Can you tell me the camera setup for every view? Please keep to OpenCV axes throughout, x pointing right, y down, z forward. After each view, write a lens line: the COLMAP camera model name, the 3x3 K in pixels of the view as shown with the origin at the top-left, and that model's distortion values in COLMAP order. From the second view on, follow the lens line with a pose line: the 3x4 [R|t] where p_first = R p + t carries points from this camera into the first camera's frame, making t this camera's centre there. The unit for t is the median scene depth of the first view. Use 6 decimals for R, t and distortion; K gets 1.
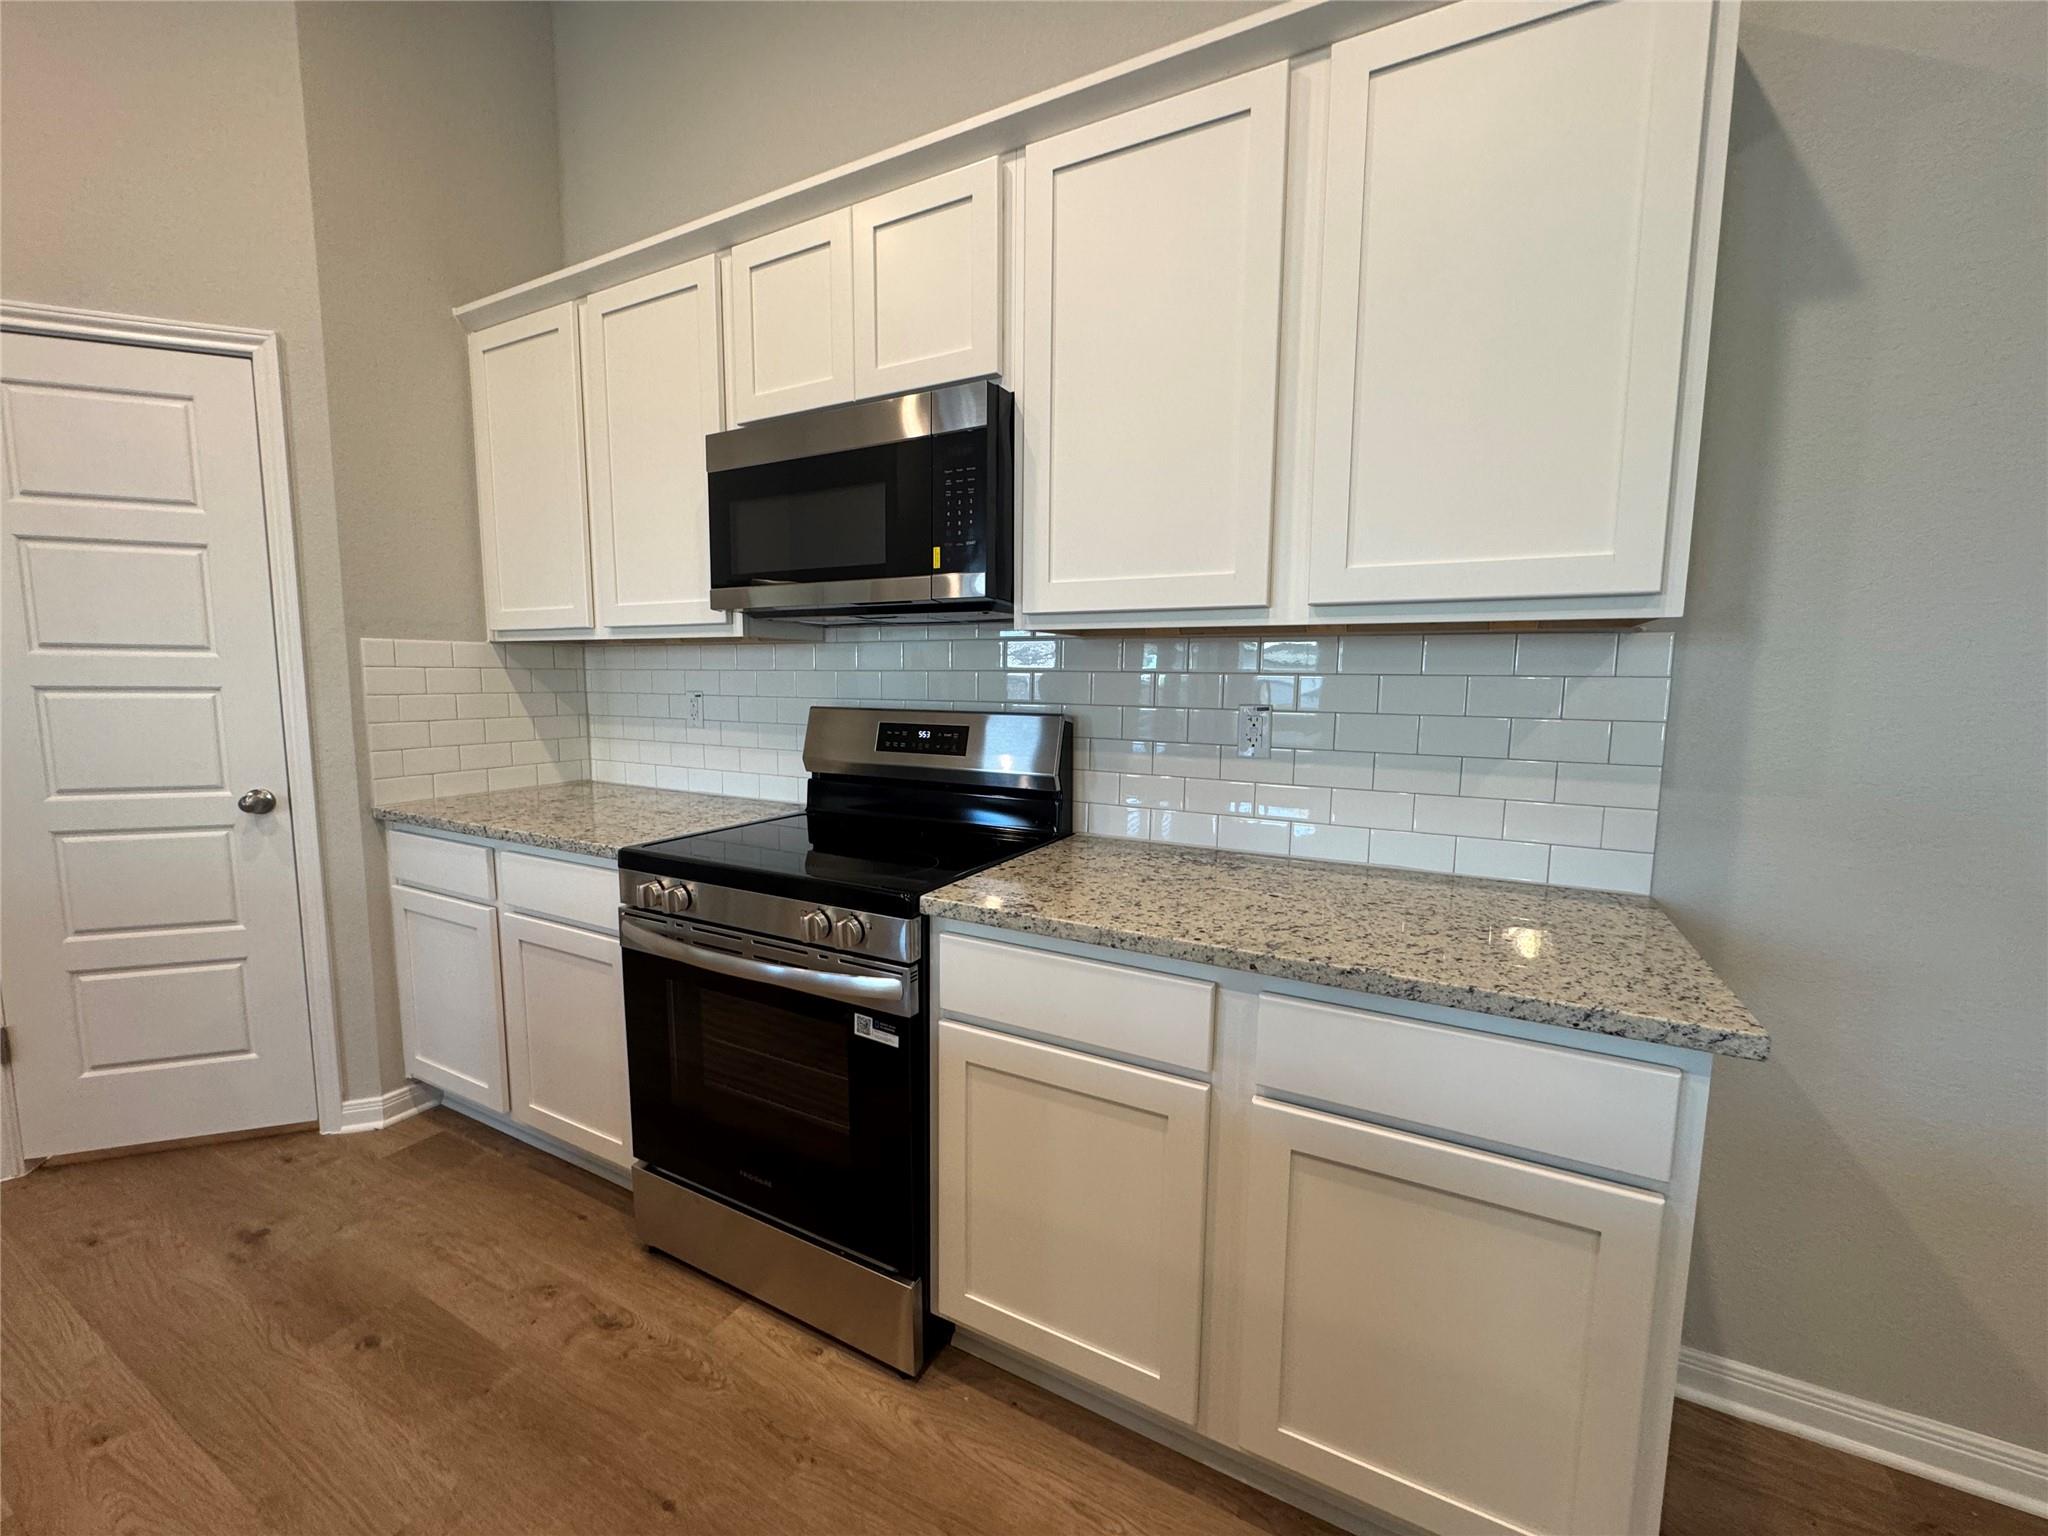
lens RADIAL K [[821.7, 0, 1022.2], [0, 821.7, 765.8], [0, 0, 1]] dist [-0.001016, -0.000025]
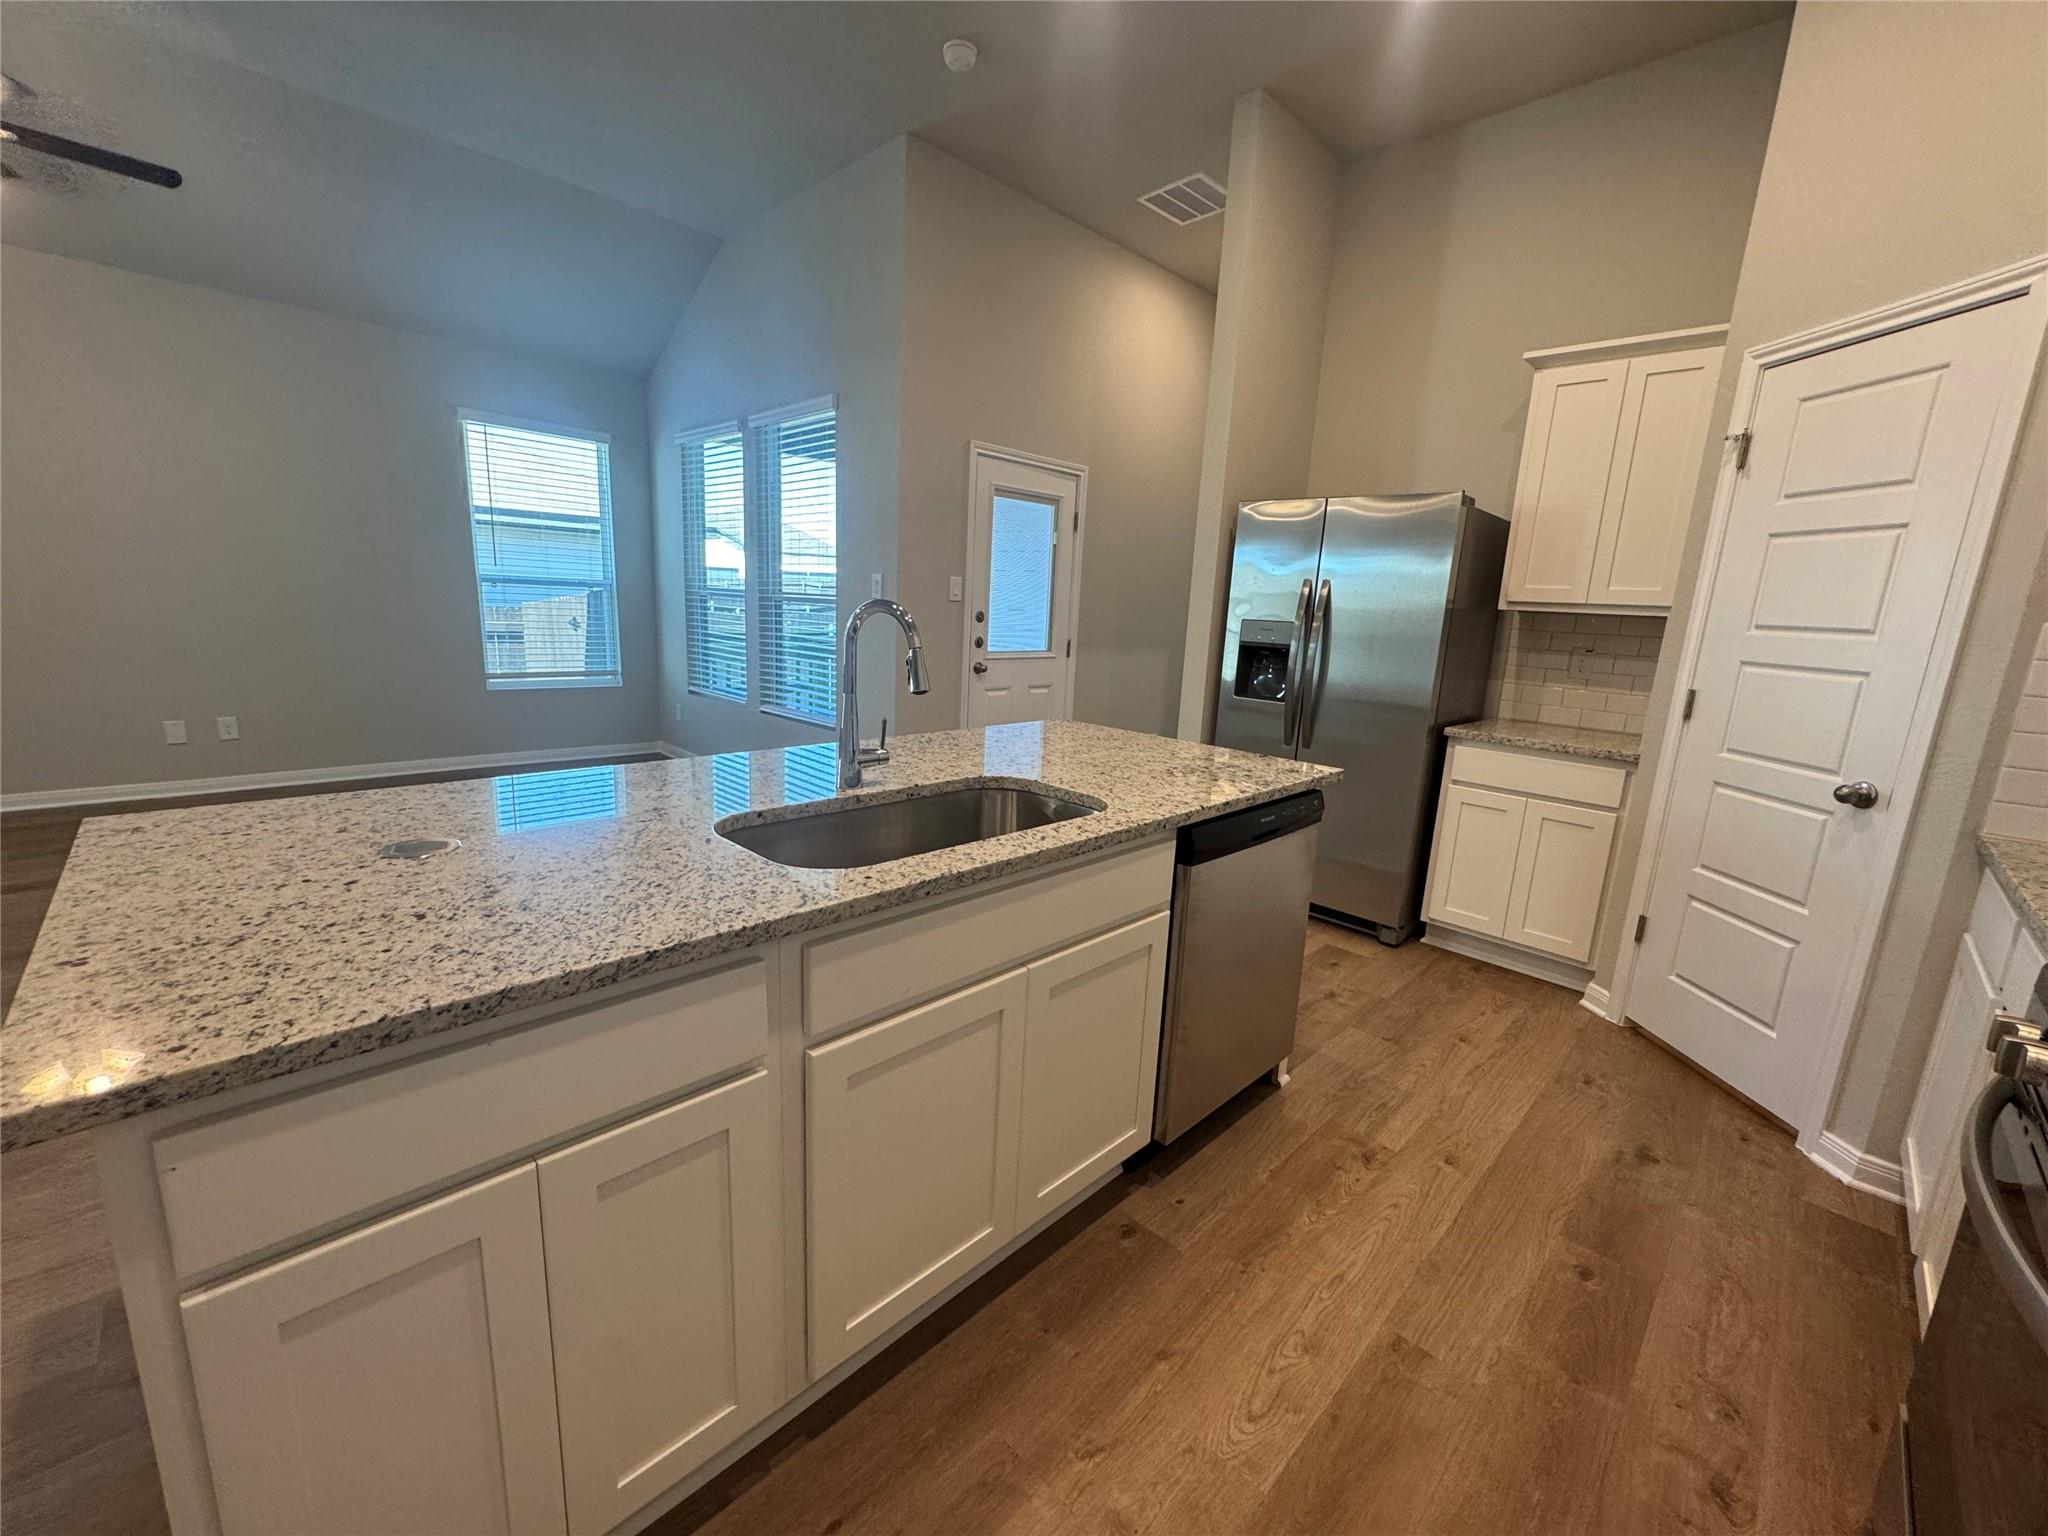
lens RADIAL K [[821.7, 0, 1022.2], [0, 821.7, 765.8], [0, 0, 1]] dist [-0.001016, -0.000025]
pose [[-0.292507, 0.168170, -0.941360, 0.246622], [-0.156591, 0.962703, 0.220640, -0.047099], [0.943355, 0.211947, -0.255263, 0.329635]]
